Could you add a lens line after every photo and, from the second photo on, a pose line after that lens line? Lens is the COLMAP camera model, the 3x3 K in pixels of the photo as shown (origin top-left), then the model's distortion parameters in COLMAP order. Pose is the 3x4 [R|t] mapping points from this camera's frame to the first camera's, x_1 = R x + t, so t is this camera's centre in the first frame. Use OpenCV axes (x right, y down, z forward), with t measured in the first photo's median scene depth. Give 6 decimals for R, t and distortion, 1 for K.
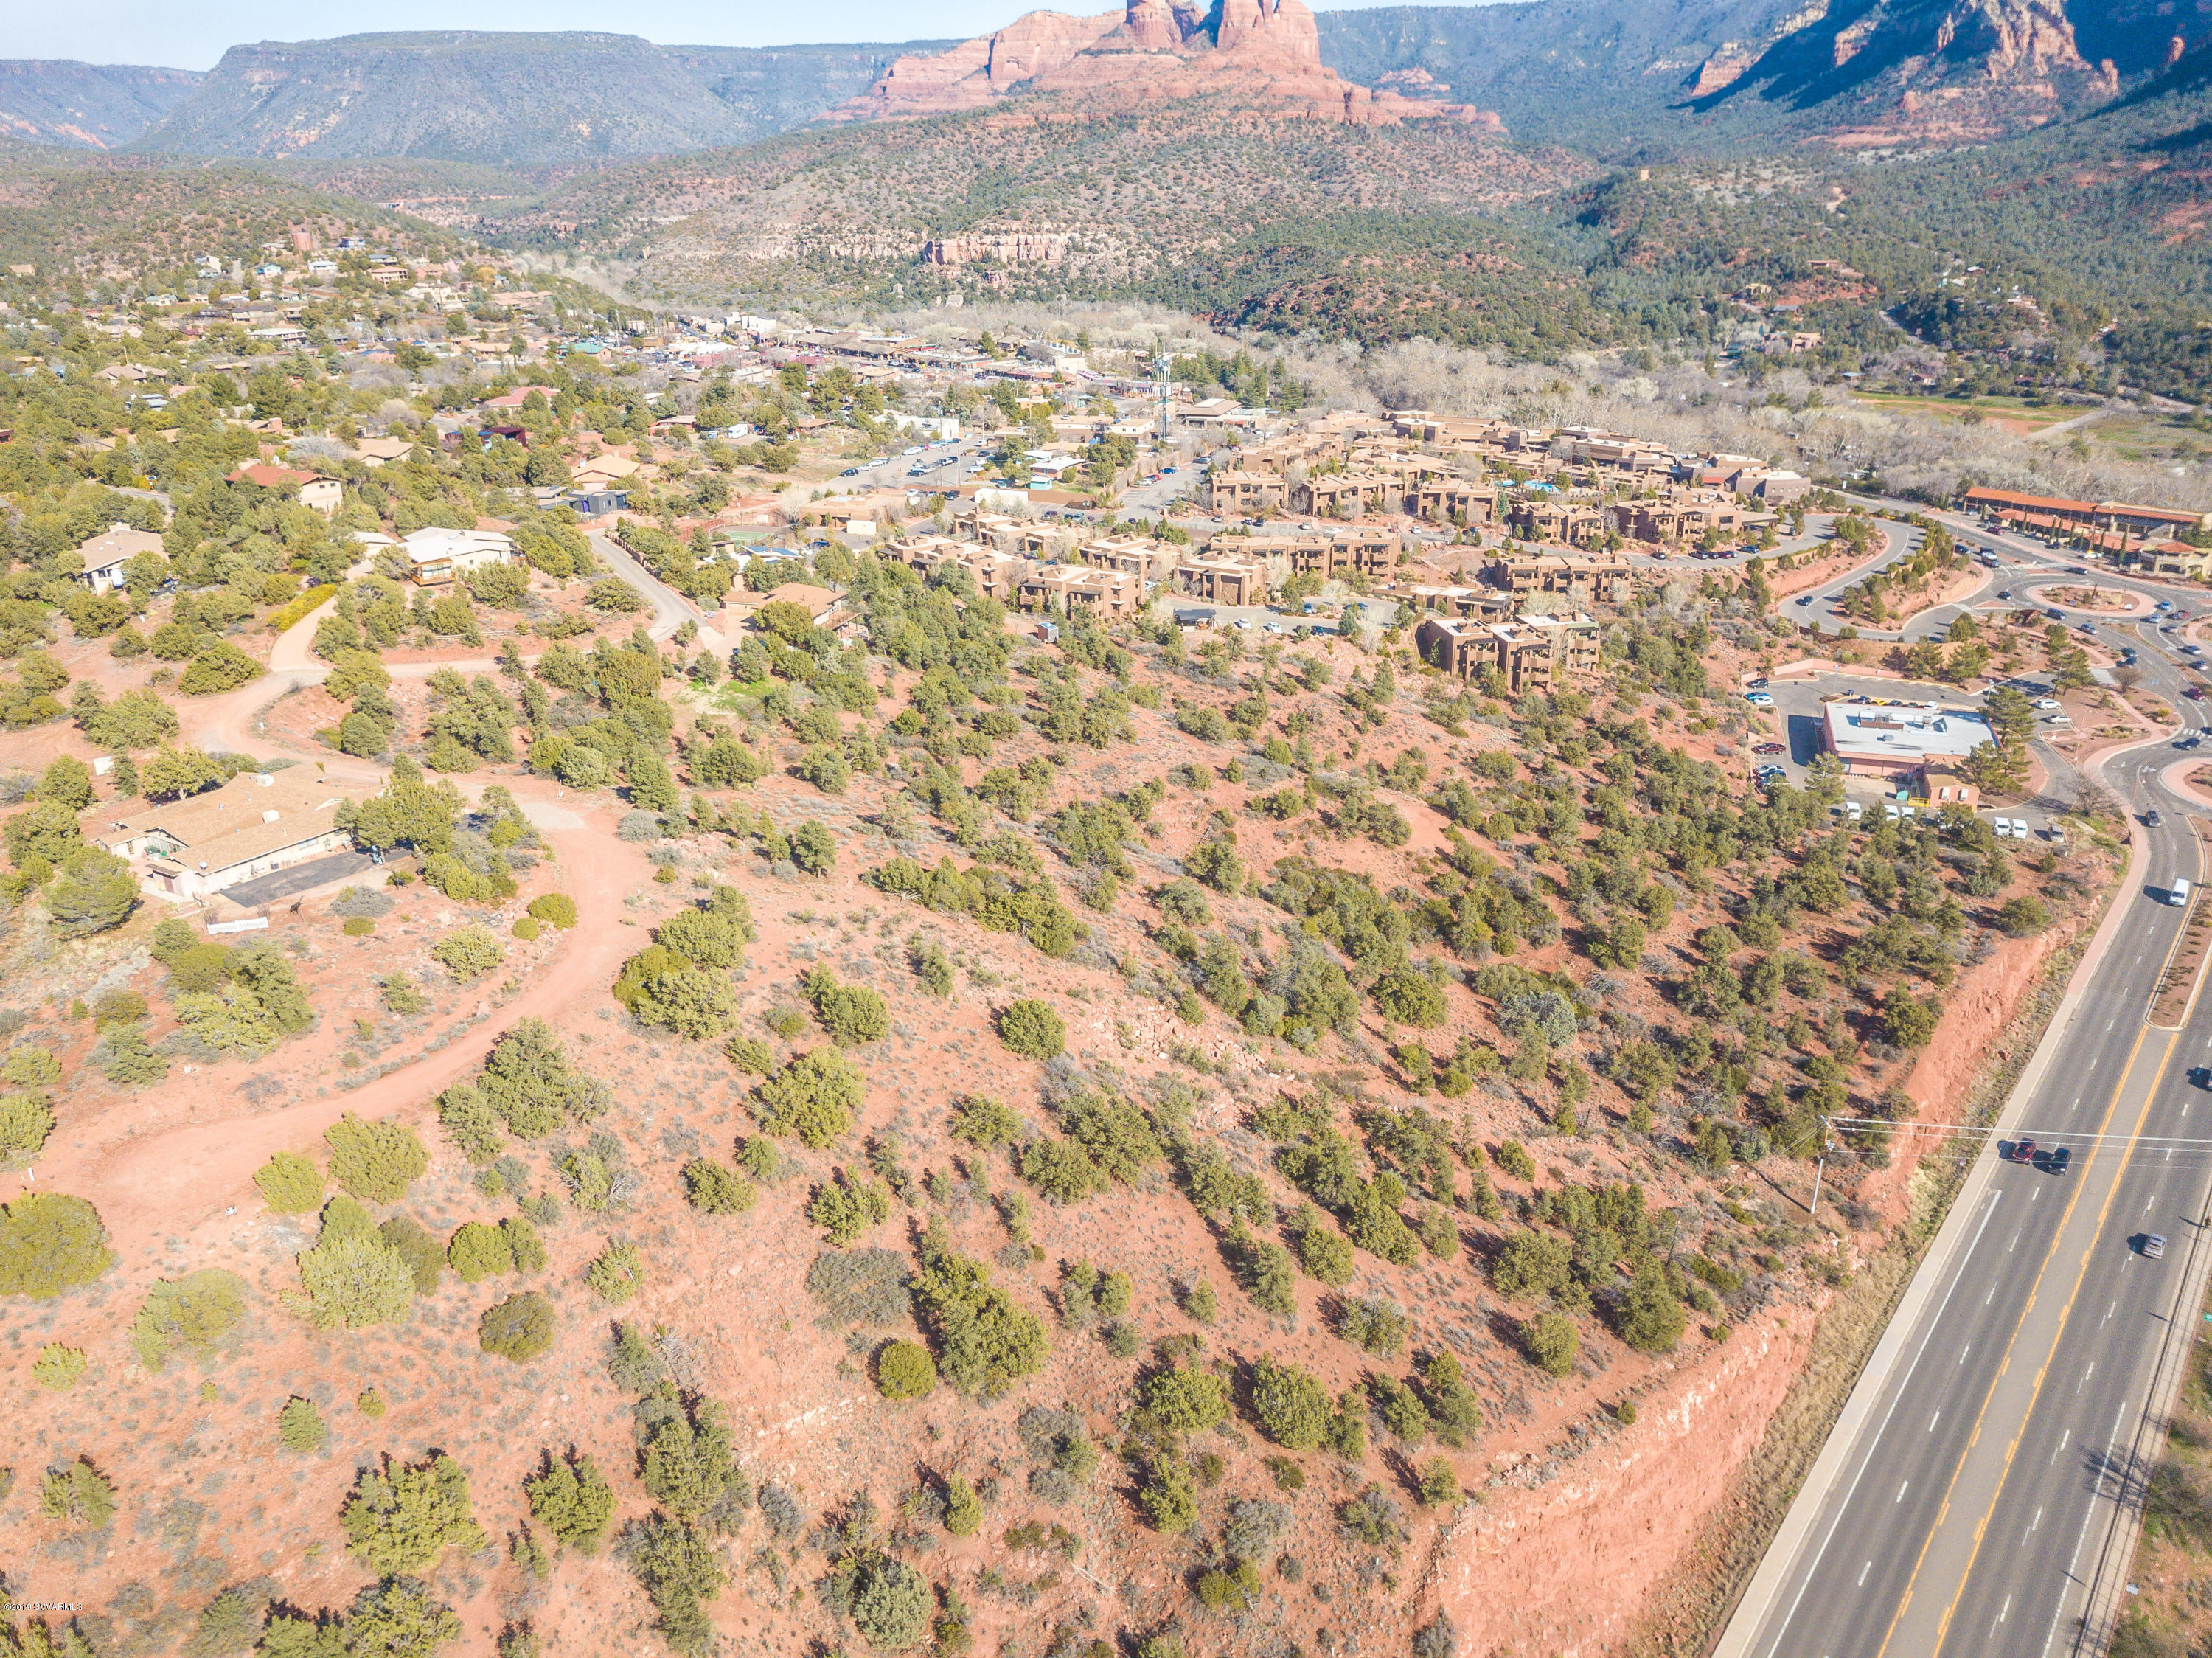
lens RADIAL K [[1684.6, 0, 1119.2], [0, 1684.6, 825.9], [0, 0, 1]] dist [0.006501, -0.001392]
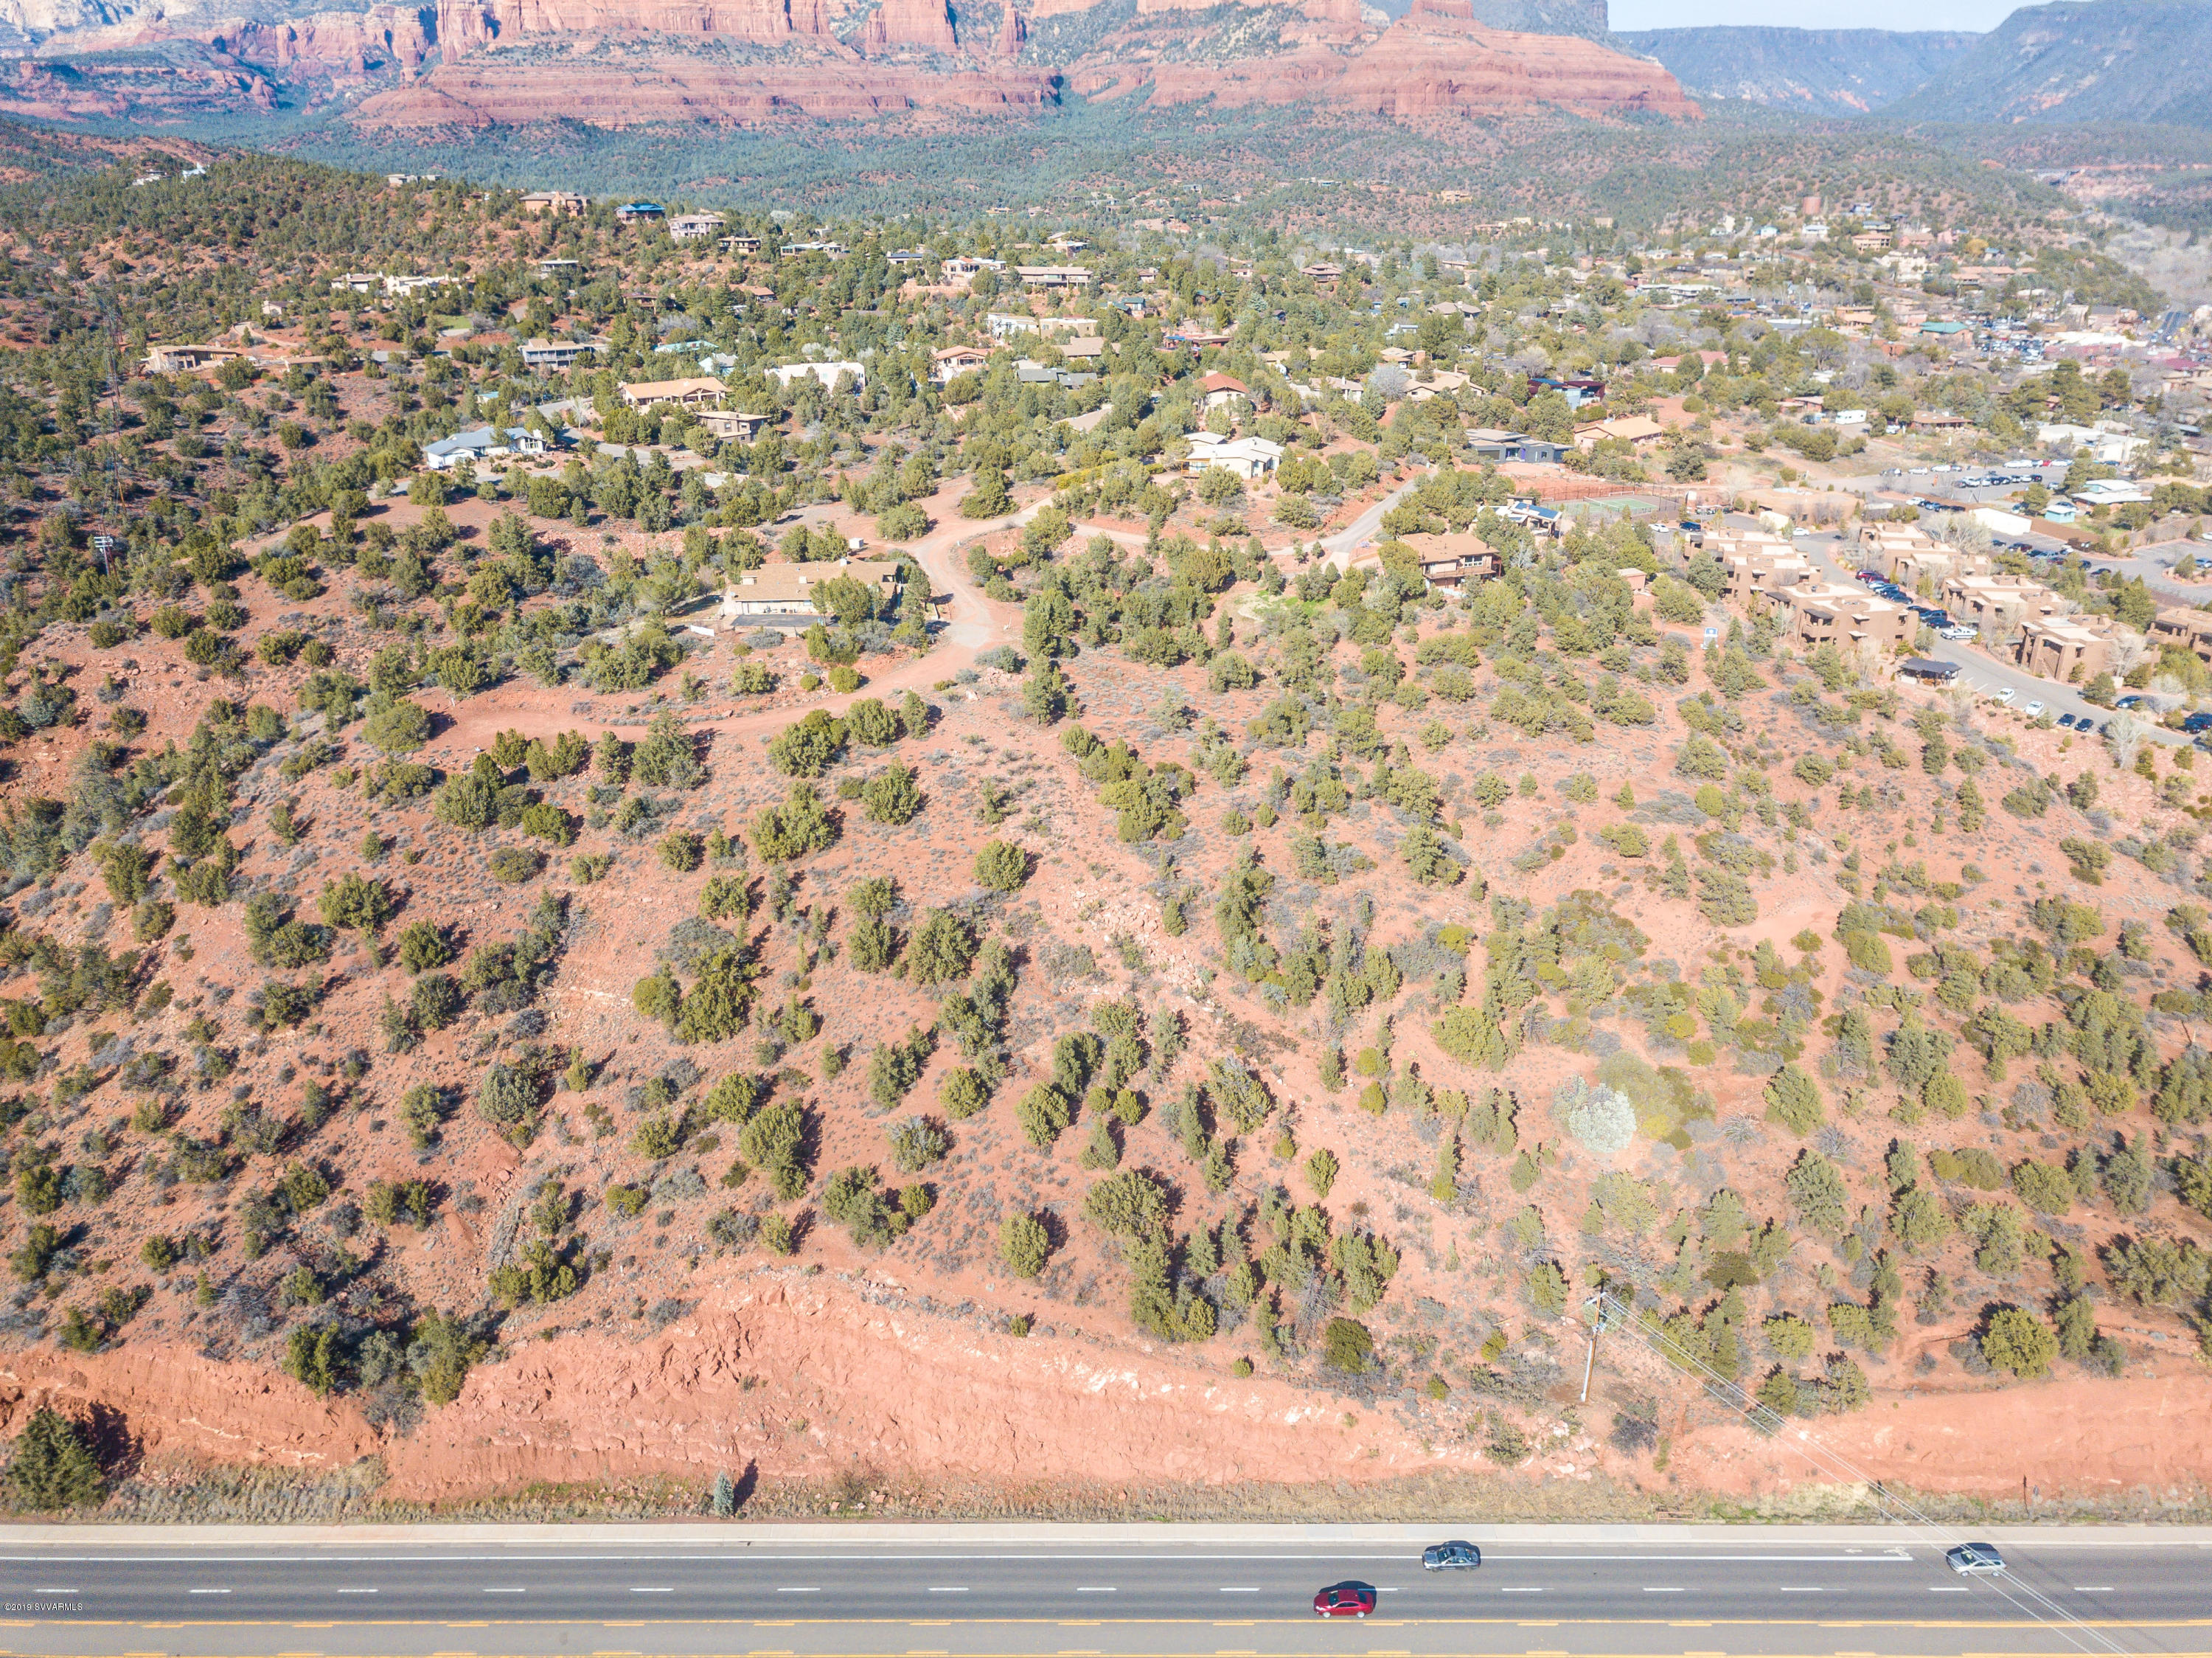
lens RADIAL K [[1689.2, 0, 1118.9], [0, 1689.2, 824.6], [0, 0, 1]] dist [0.003916, 0.006574]
pose [[0.616377, 0.303974, -0.726415, 0.941490], [-0.291751, 0.944993, 0.147884, -0.119172], [0.731410, 0.120780, 0.671157, 0.264836]]
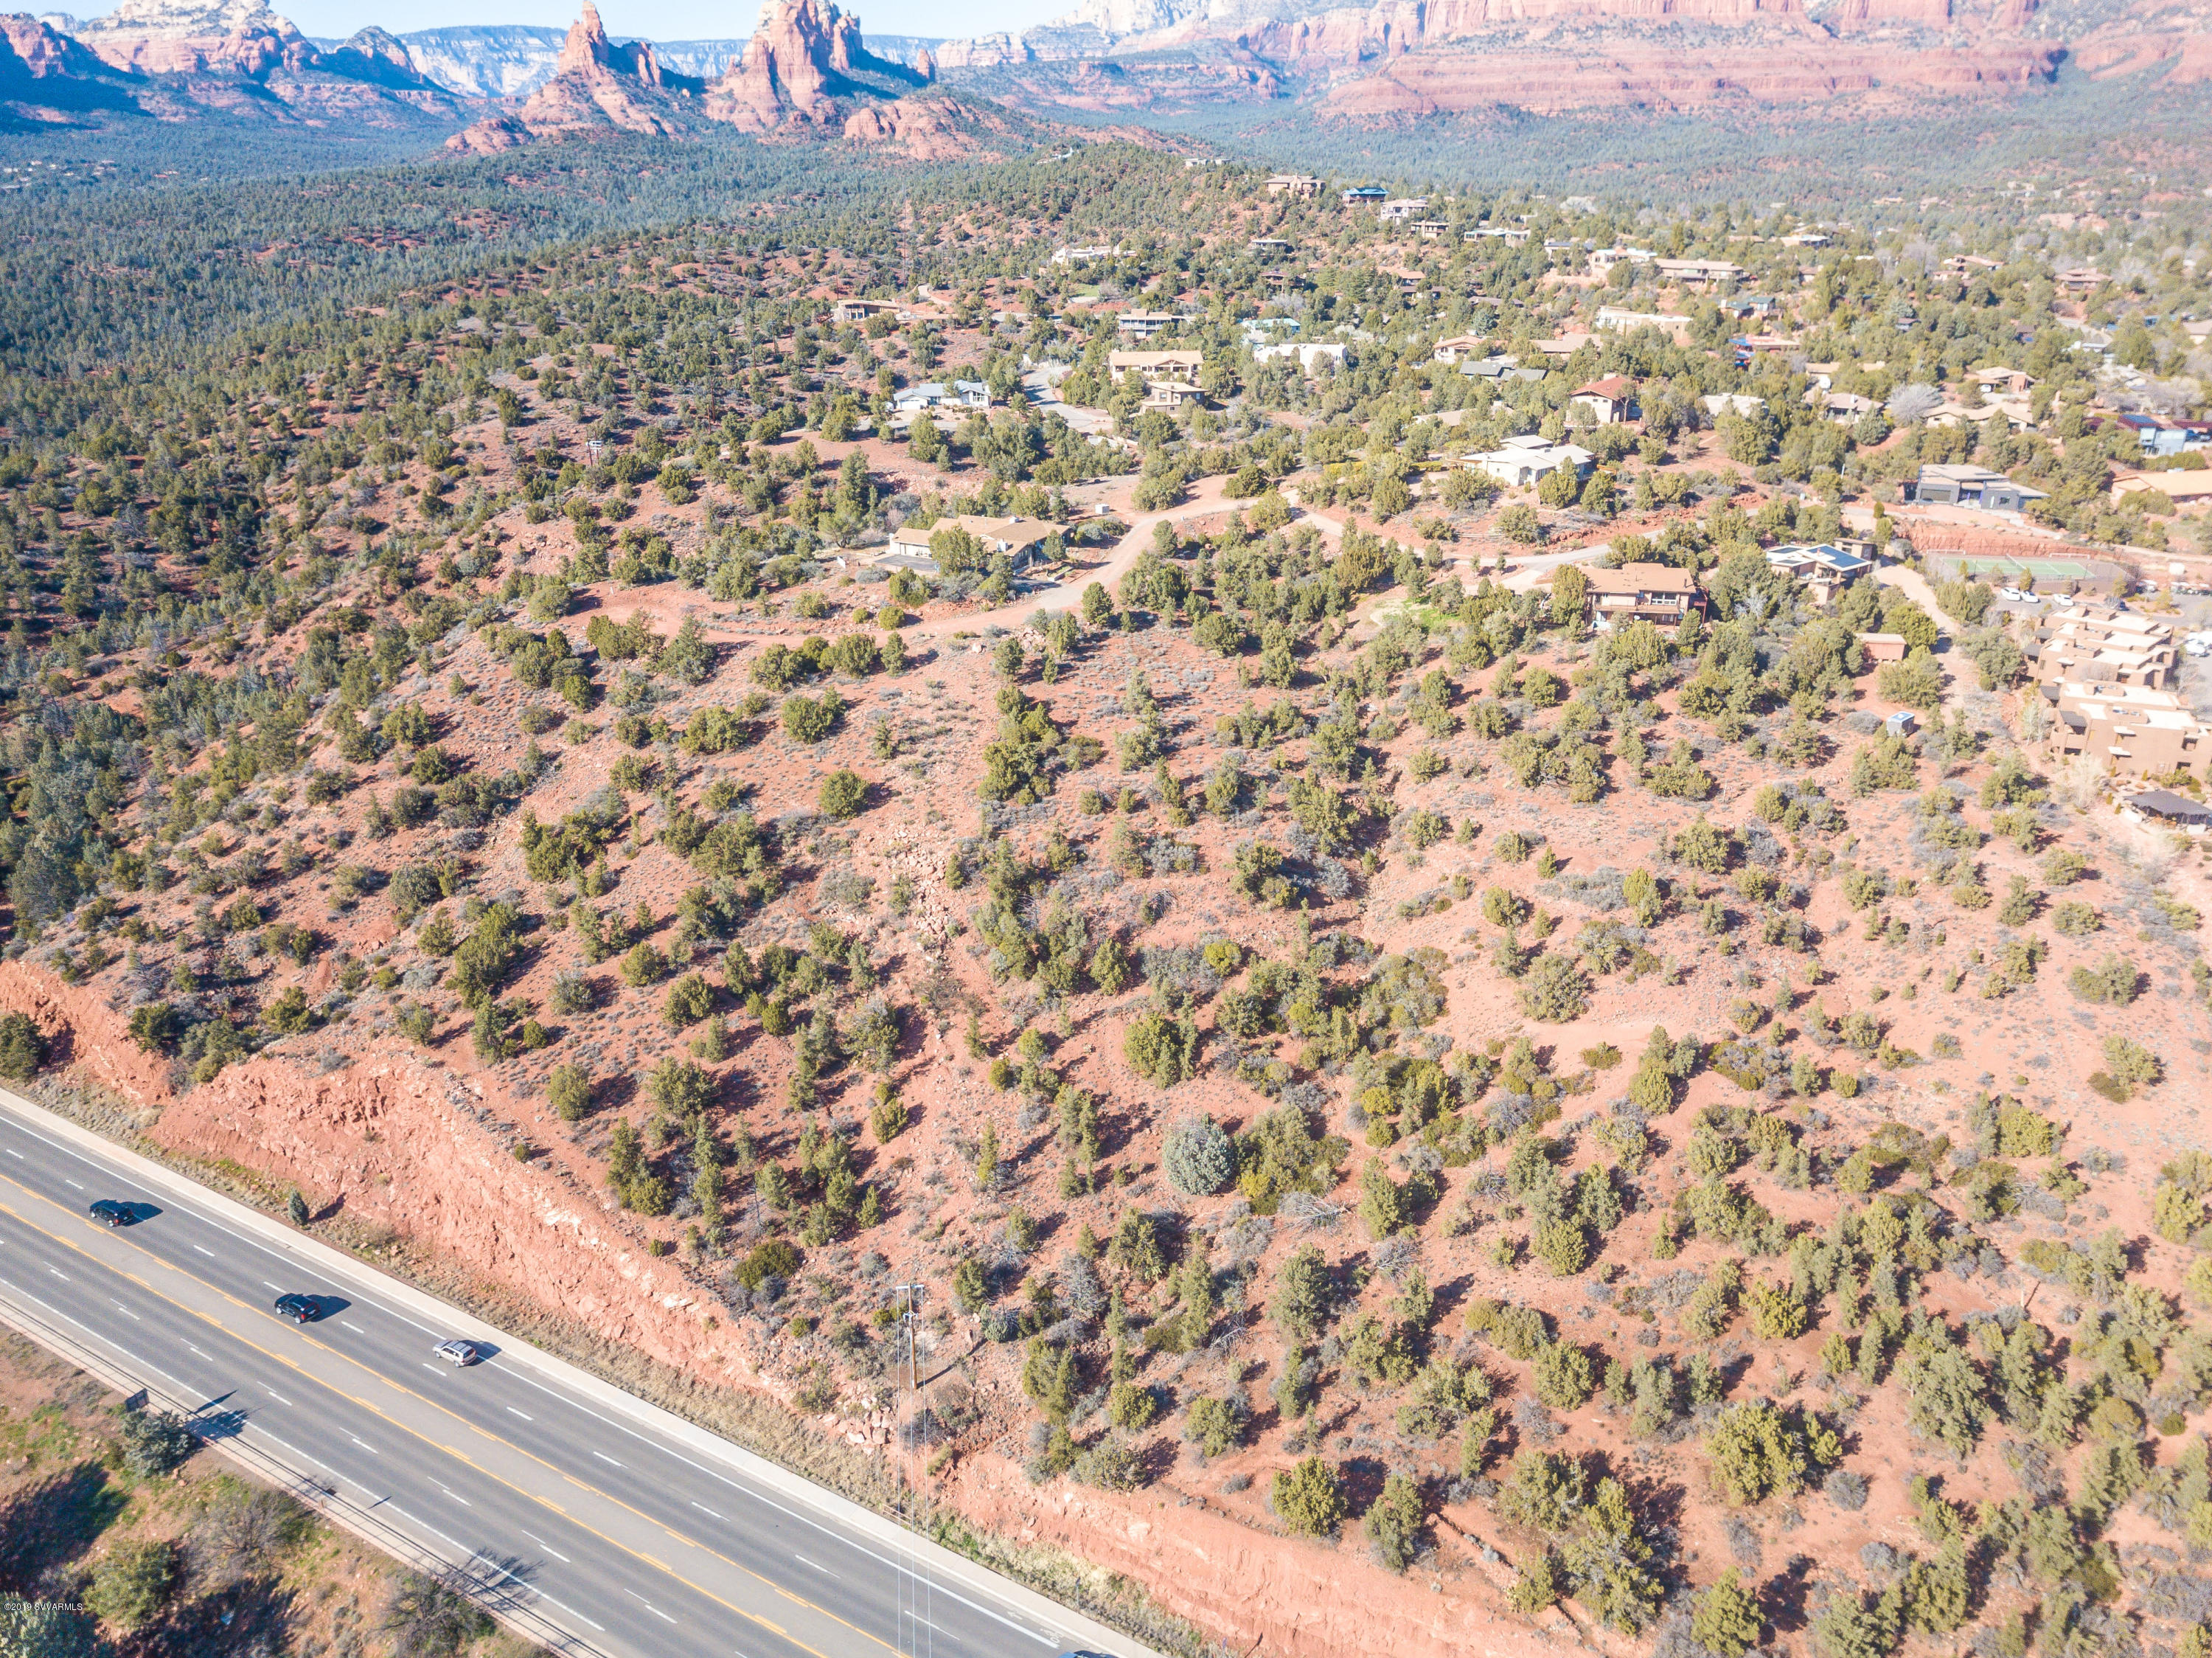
lens RADIAL K [[1684.6, 0, 1119.2], [0, 1684.6, 825.9], [0, 0, 1]] dist [0.006501, -0.001392]
pose [[0.126552, 0.388151, -0.912865, 1.288488], [-0.359740, 0.875574, 0.322423, -0.389065], [0.924430, 0.287591, 0.250440, 0.945803]]
